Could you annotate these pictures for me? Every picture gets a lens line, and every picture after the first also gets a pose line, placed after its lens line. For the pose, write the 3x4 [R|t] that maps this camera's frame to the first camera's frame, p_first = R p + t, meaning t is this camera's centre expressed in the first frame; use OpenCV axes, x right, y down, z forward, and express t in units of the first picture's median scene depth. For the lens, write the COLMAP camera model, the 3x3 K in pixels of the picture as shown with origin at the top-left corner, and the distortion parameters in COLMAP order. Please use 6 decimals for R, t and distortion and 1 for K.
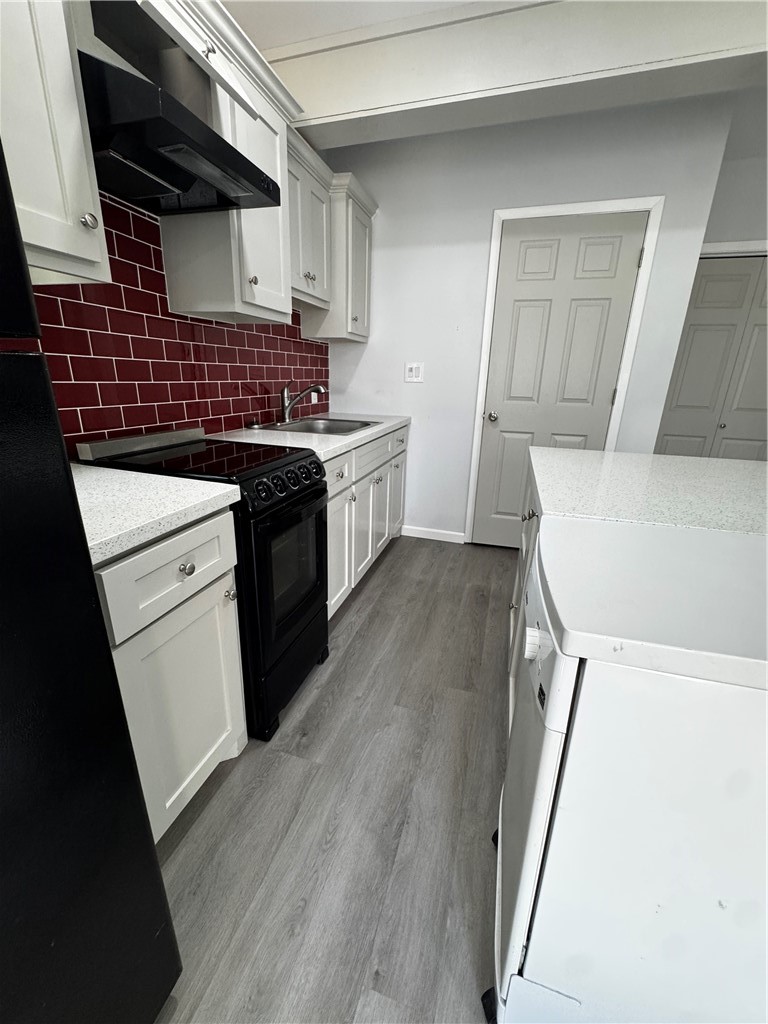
lens RADIAL K [[408.7, 0, 382.8], [0, 408.7, 511.1], [0, 0, 1]] dist [0.000703, -0.000507]
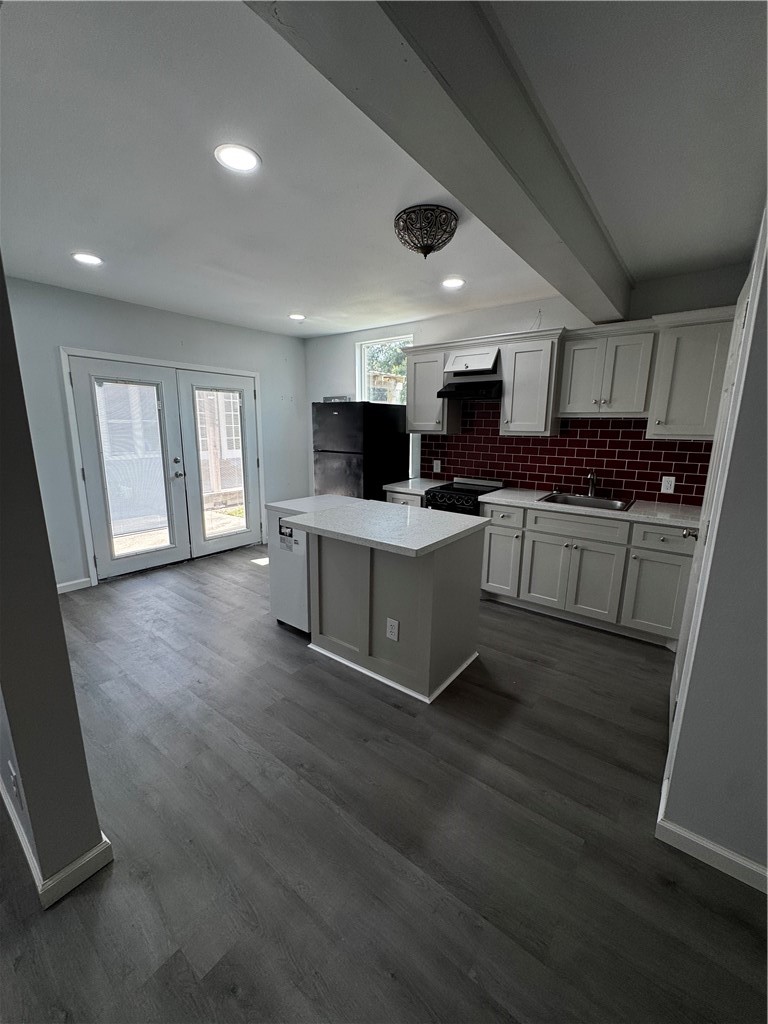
lens RADIAL K [[408.7, 0, 384.0], [0, 408.7, 509.4], [0, 0, 1]] dist [0.000703, -0.000507]
pose [[-0.354055, 0.163376, -0.920844, 1.480994], [-0.318595, 0.904659, 0.283001, -0.386082], [0.879285, 0.393574, -0.268248, 0.844999]]
